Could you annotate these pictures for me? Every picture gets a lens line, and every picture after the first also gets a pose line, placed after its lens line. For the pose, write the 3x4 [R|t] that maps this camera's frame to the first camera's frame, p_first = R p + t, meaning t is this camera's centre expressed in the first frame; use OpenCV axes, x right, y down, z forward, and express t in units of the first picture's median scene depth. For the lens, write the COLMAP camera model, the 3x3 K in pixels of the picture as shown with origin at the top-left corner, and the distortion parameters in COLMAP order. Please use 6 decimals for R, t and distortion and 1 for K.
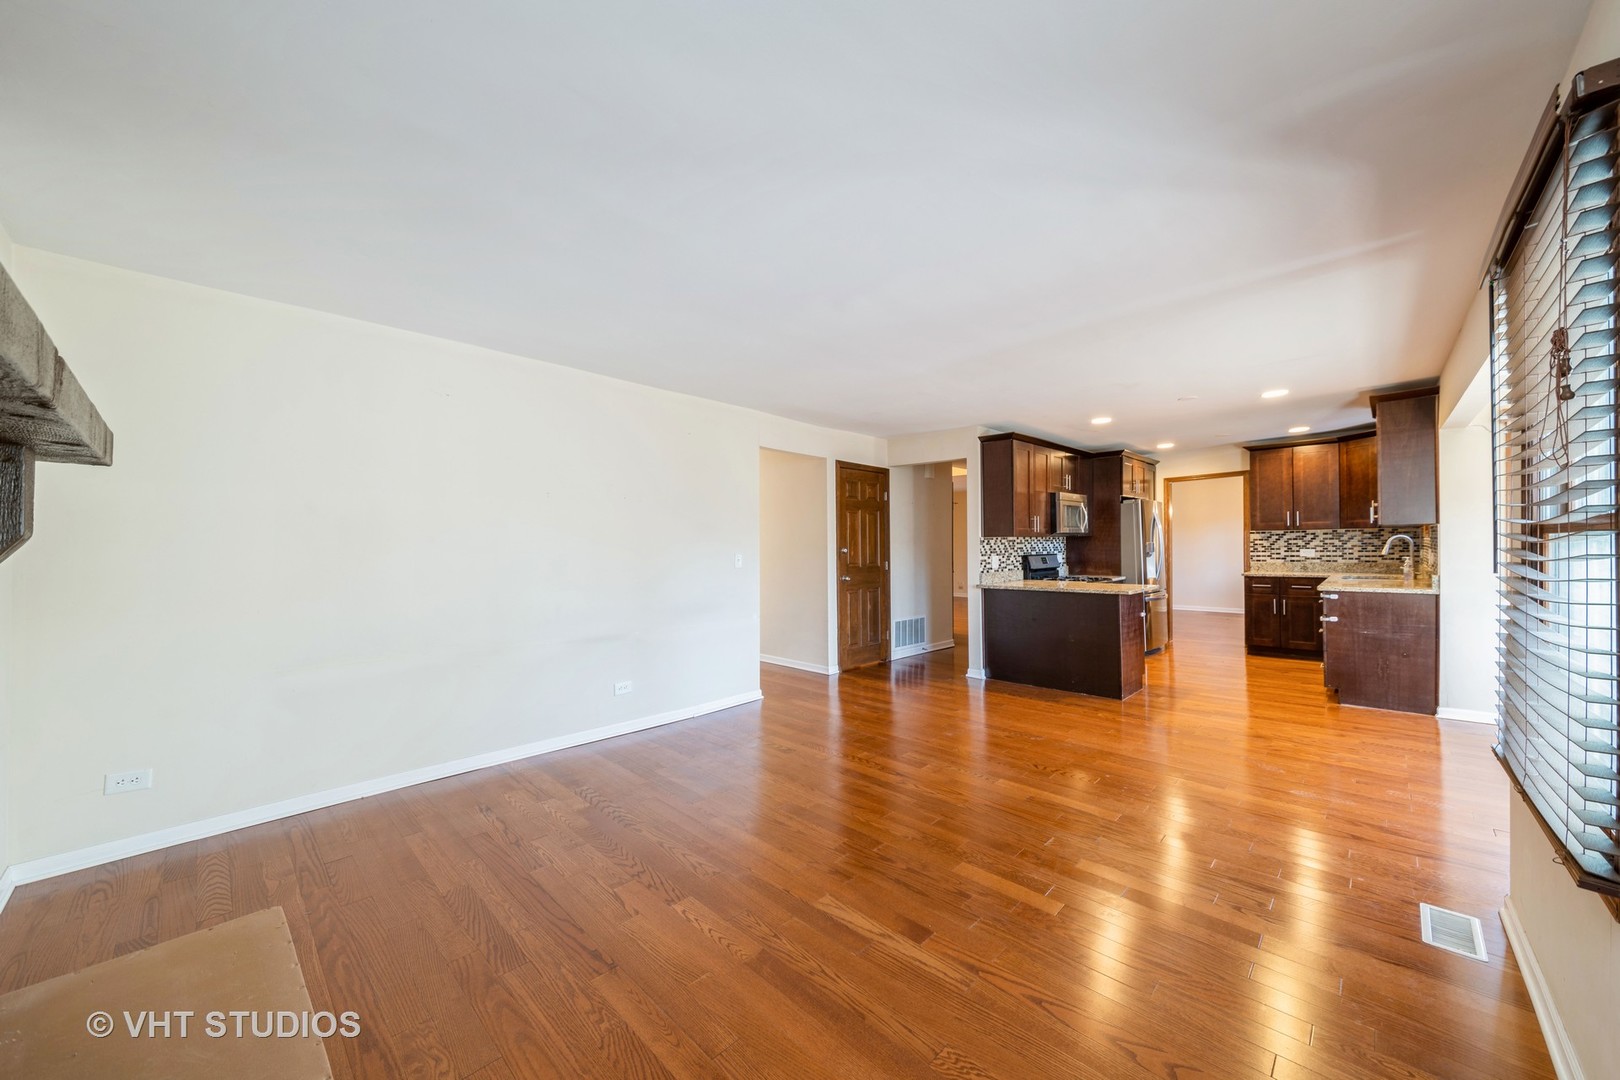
lens RADIAL K [[578.2, 0, 813.8], [0, 578.2, 547.4], [0, 0, 1]] dist [0.003227, -0.000925]
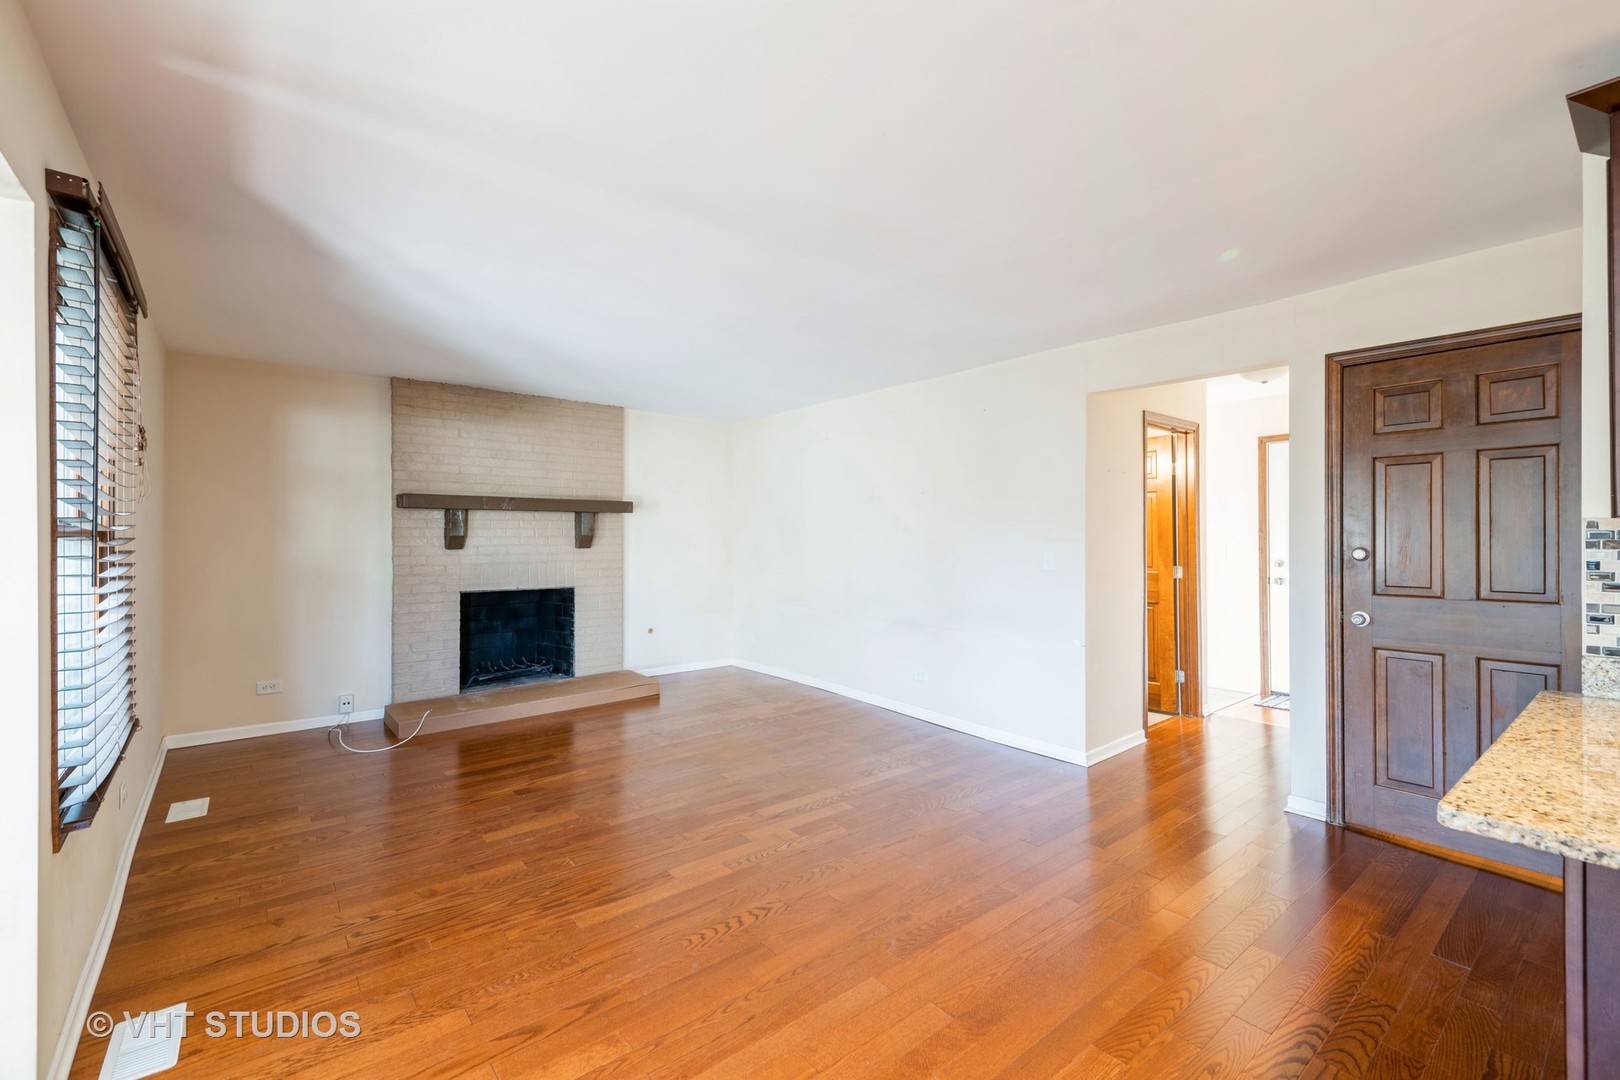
lens RADIAL K [[679.8, 0, 814.5], [0, 679.8, 539.1], [0, 0, 1]] dist [0.028988, -0.001034]
pose [[-0.109613, 0.013790, -0.993879, 0.558624], [-0.001707, 0.999900, 0.014061, -0.011552], [0.993973, 0.003238, -0.109579, 0.577378]]
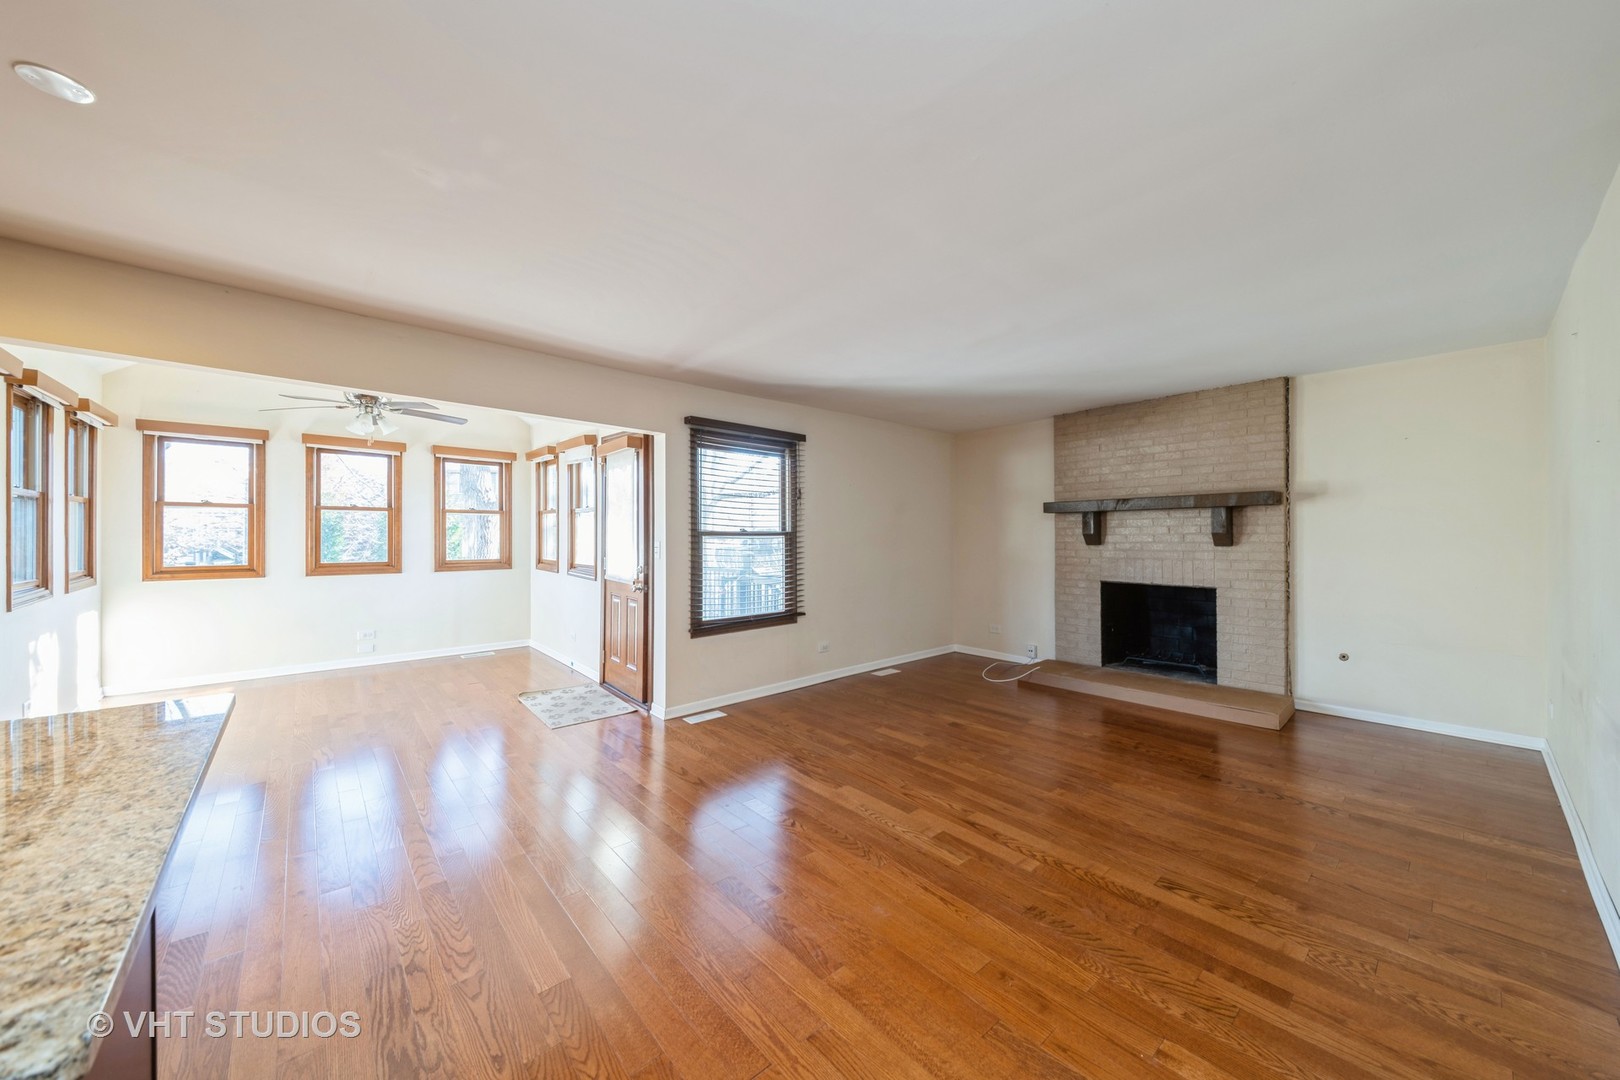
lens RADIAL K [[578.2, 0, 814.7], [0, 578.2, 535.1], [0, 0, 1]] dist [0.003227, -0.000925]
pose [[-0.996609, 0.010305, 0.081640, 0.146351], [0.010071, 0.999944, -0.003276, -0.003069], [-0.081670, -0.002442, -0.996656, 0.905108]]
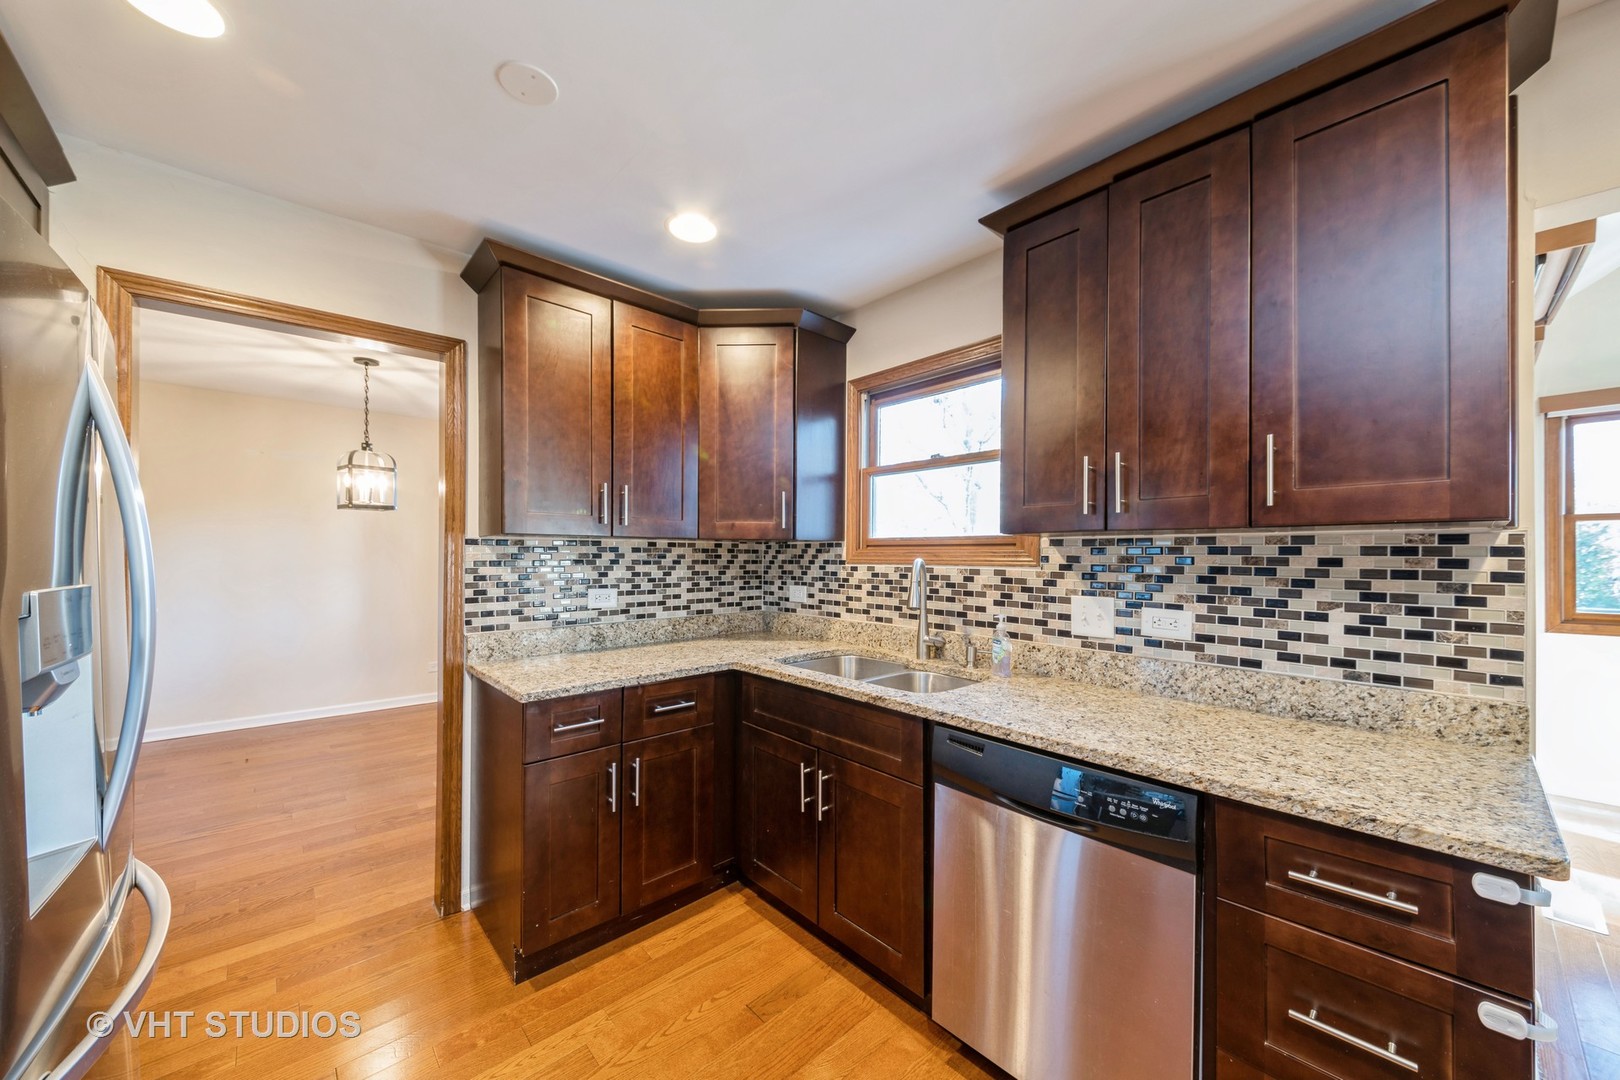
lens RADIAL K [[578.2, 0, 812.7], [0, 578.2, 553.2], [0, 0, 1]] dist [0.003227, -0.000925]
pose [[0.048429, 0.014467, 0.998722, 0.485645], [-0.000581, 0.999895, -0.014456, -0.015679], [-0.998826, 0.000120, 0.048433, 0.860503]]
